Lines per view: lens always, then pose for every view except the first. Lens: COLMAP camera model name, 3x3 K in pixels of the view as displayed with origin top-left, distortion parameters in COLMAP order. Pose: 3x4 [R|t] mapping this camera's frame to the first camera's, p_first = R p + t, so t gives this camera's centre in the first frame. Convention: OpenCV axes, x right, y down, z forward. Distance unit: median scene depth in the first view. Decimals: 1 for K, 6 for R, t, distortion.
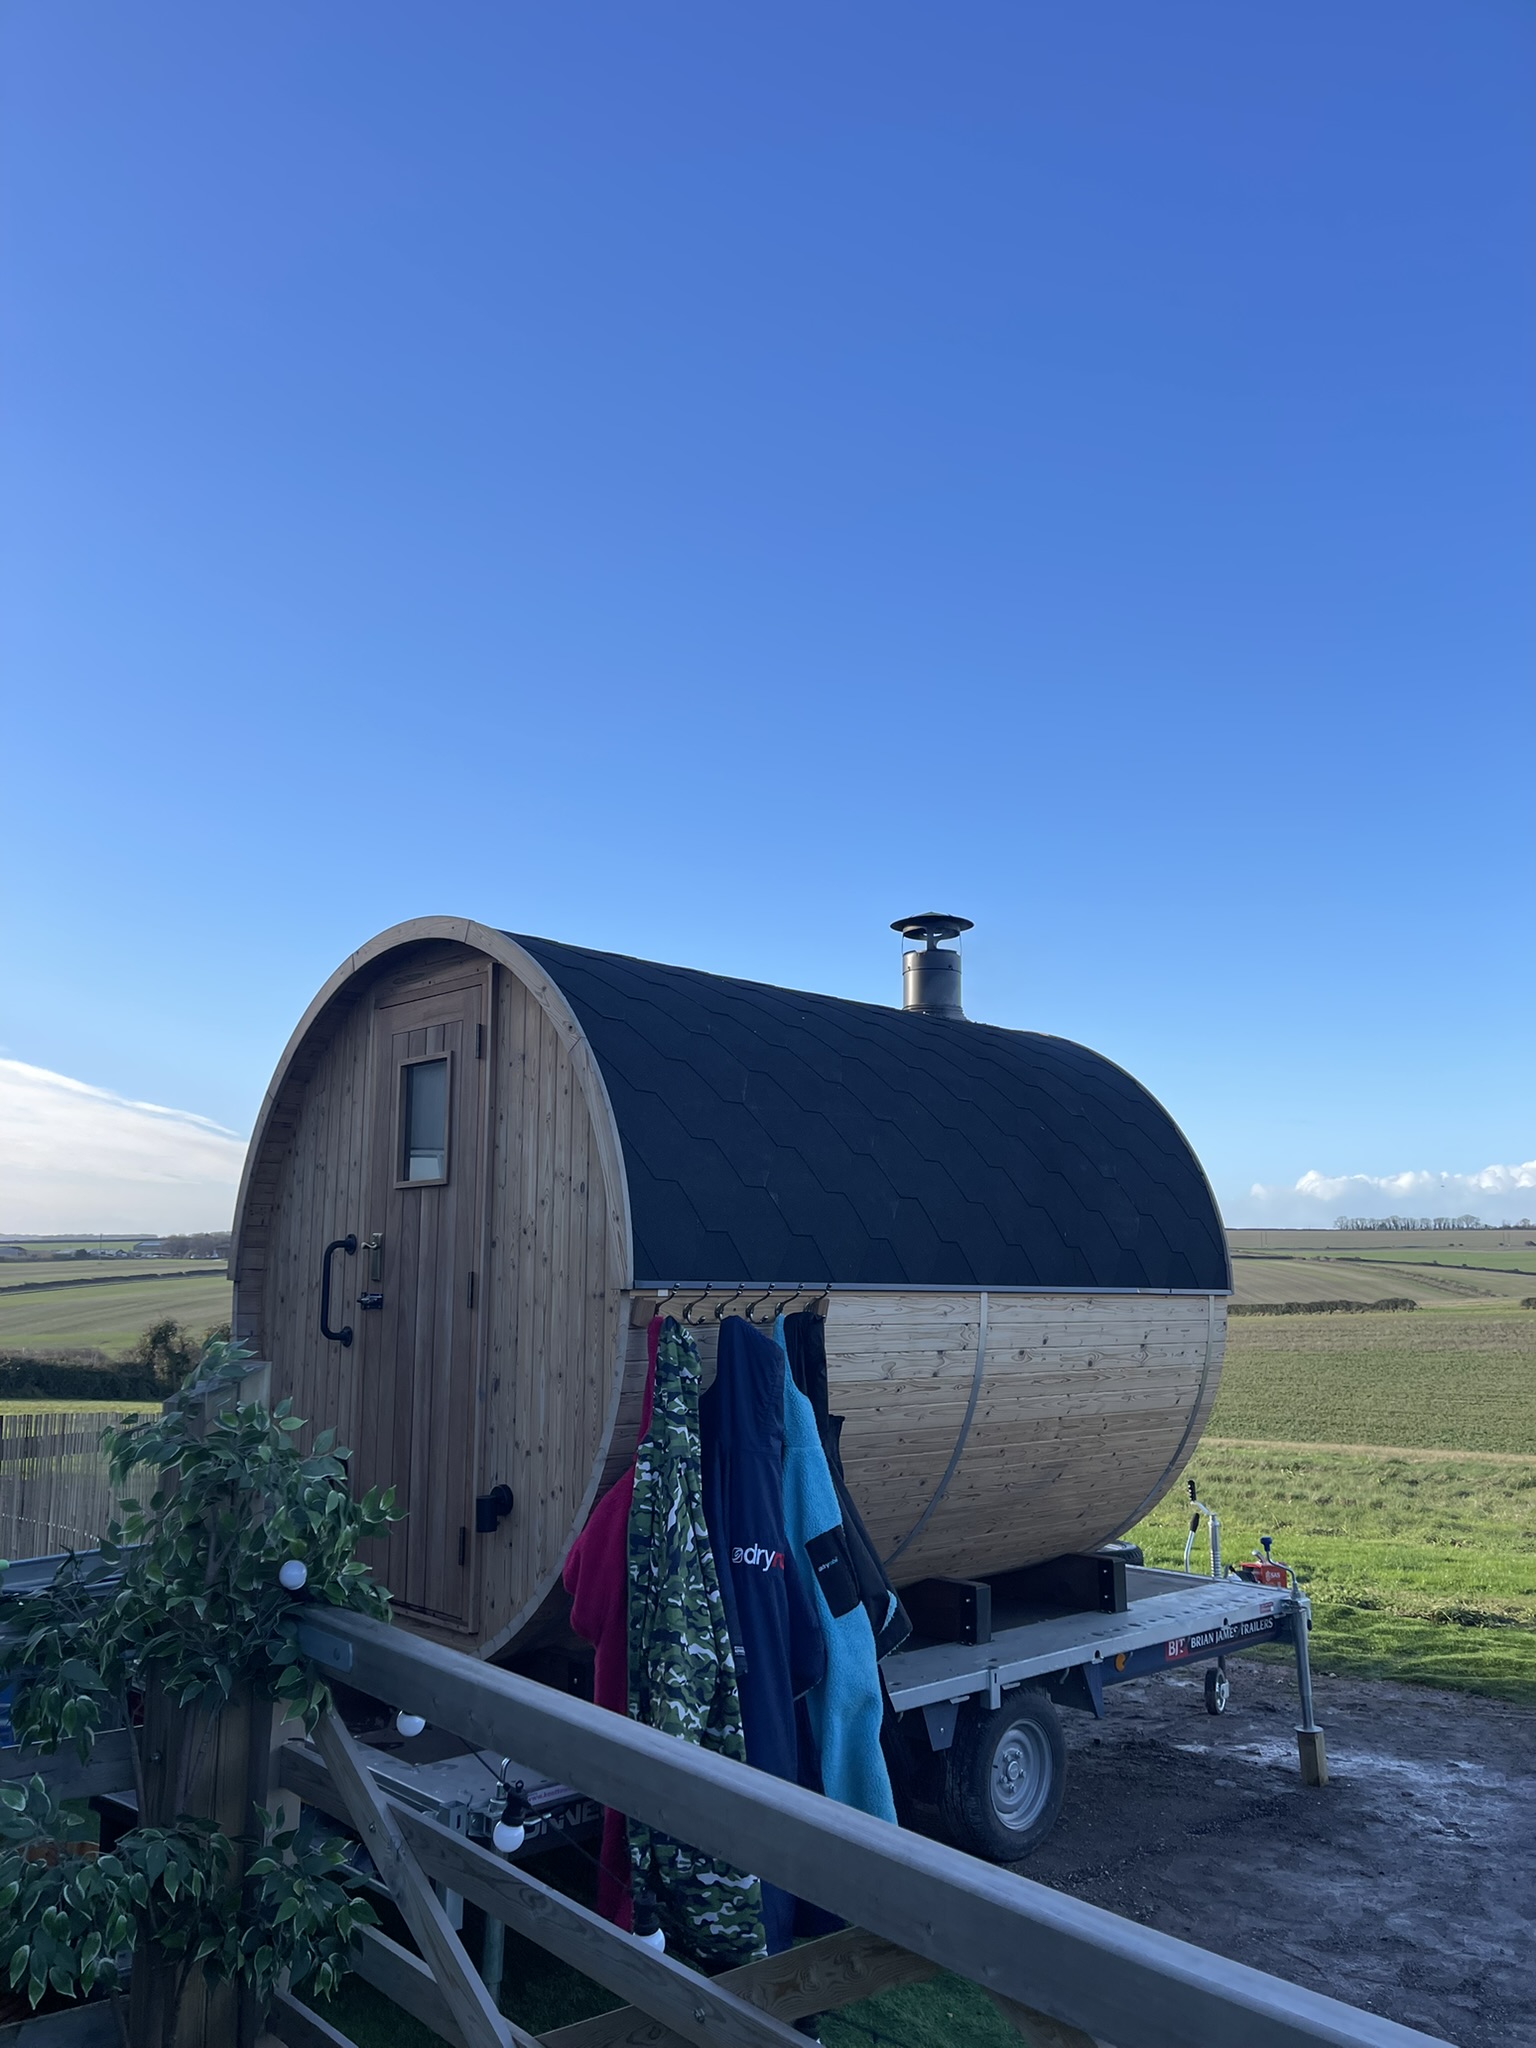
lens RADIAL K [[1520.5, 0, 729.1], [0, 1520.5, 1027.4], [0, 0, 1]] dist [0.058150, -0.051923]
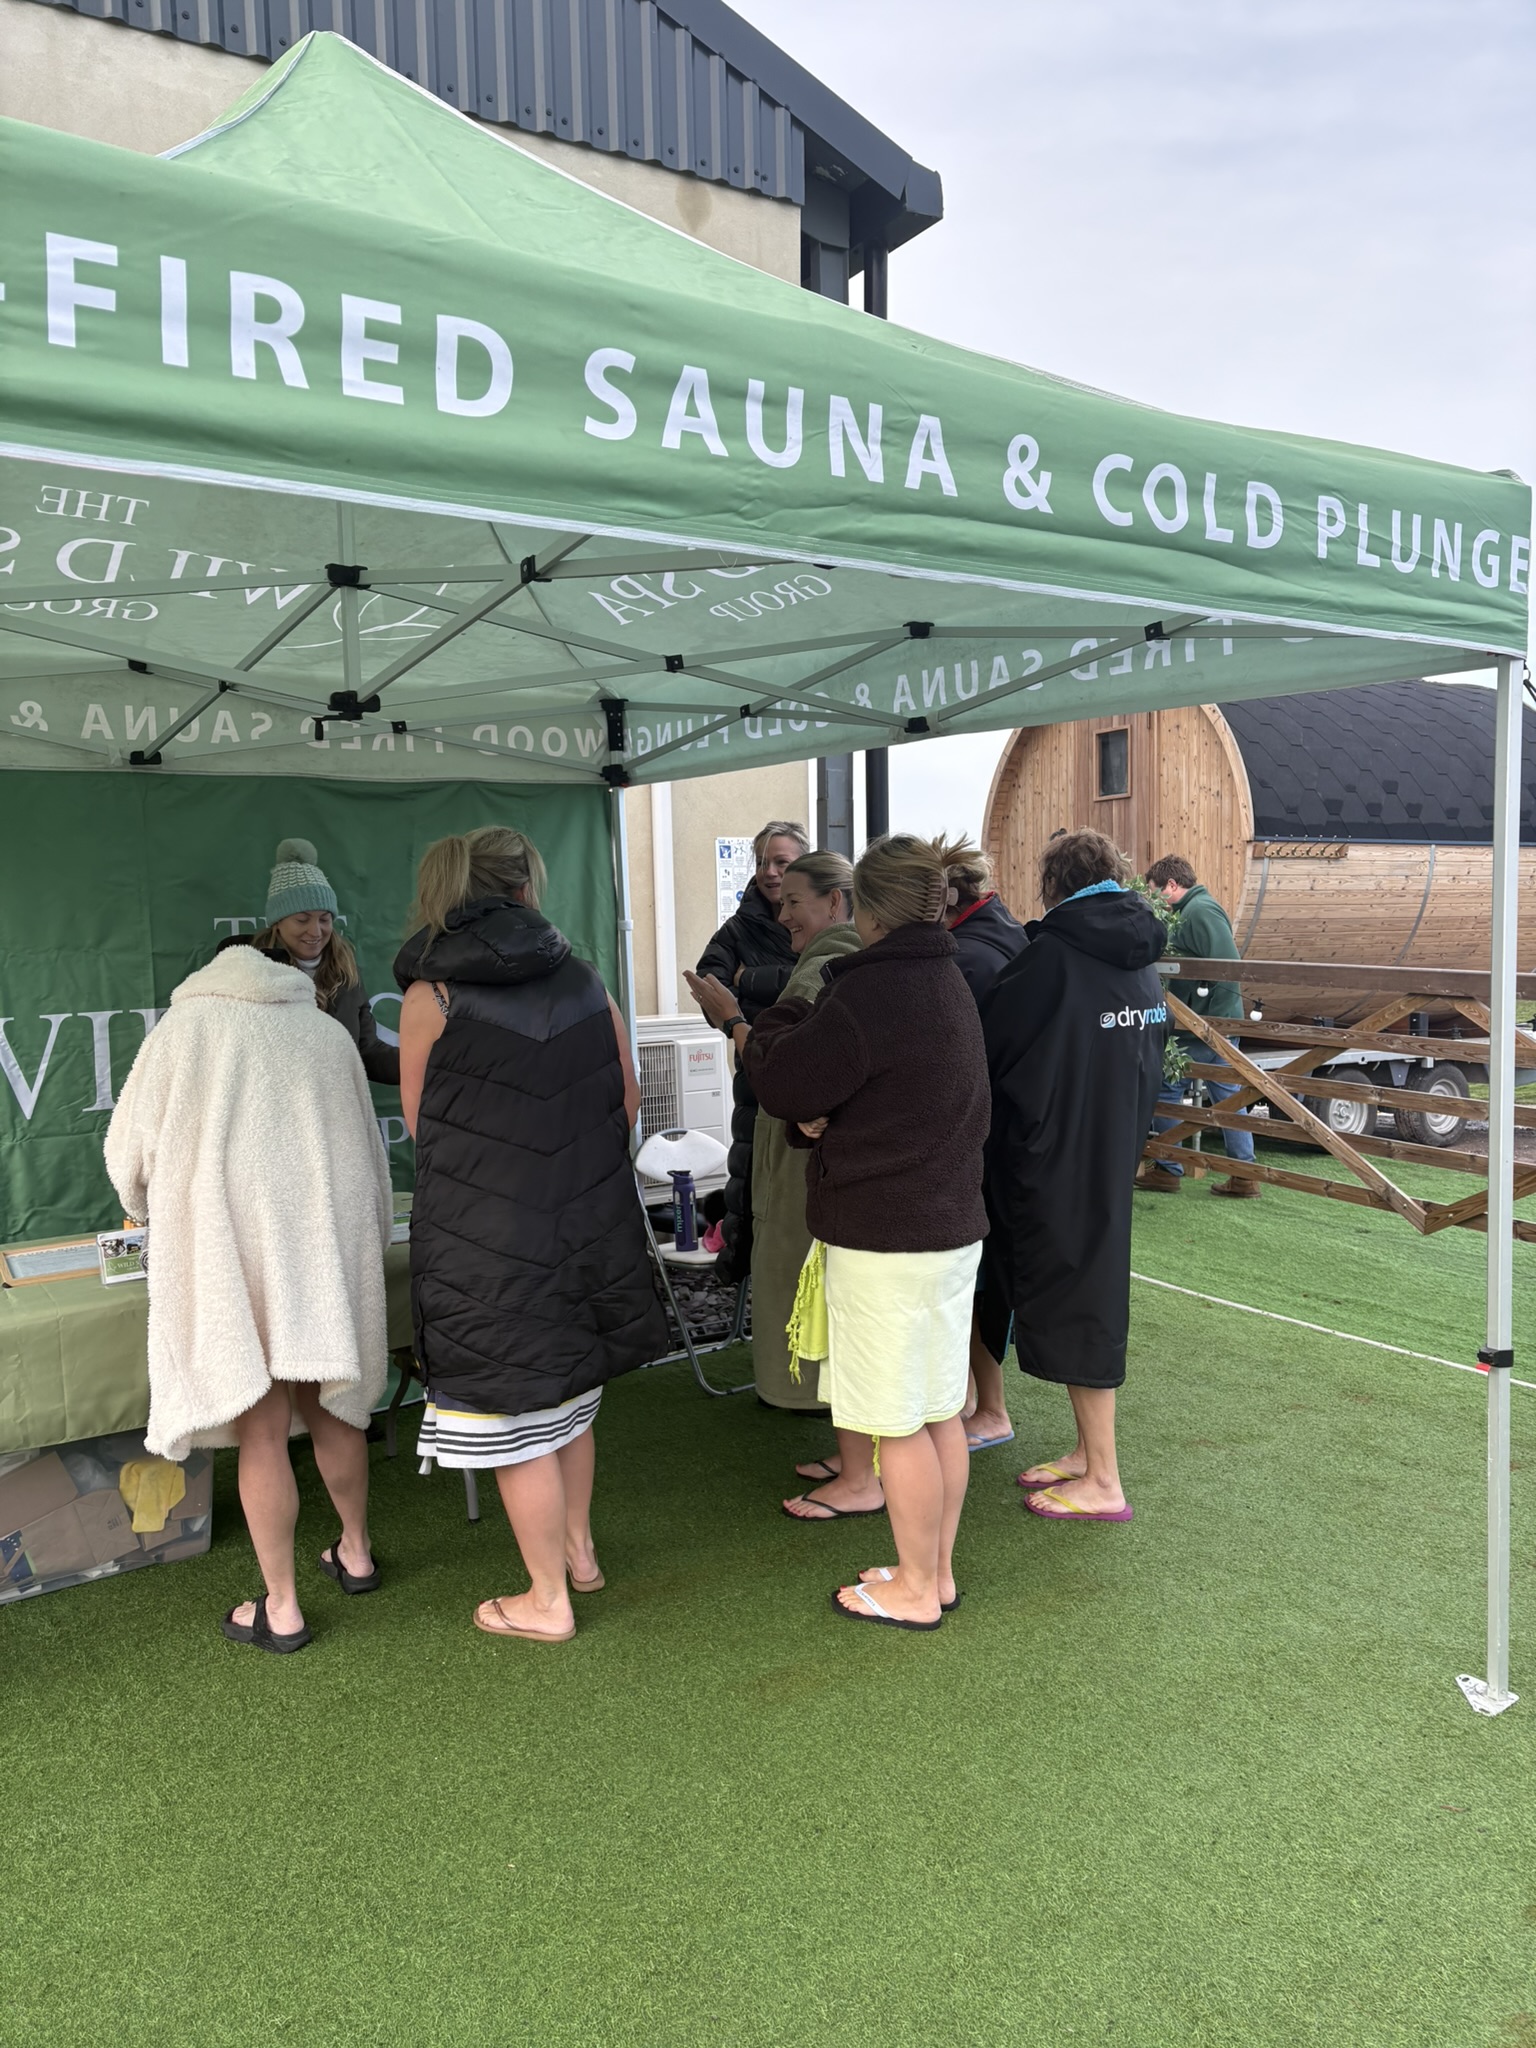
lens RADIAL K [[1531.6, 0, 755.4], [0, 1531.6, 1031.9], [0, 0, 1]] dist [0.017140, -0.011995]
pose [[0.973788, -0.009020, -0.227280, -0.199560], [0.061035, 0.972930, 0.222893, -0.063242], [0.219117, -0.230922, 0.947978, -0.934774]]
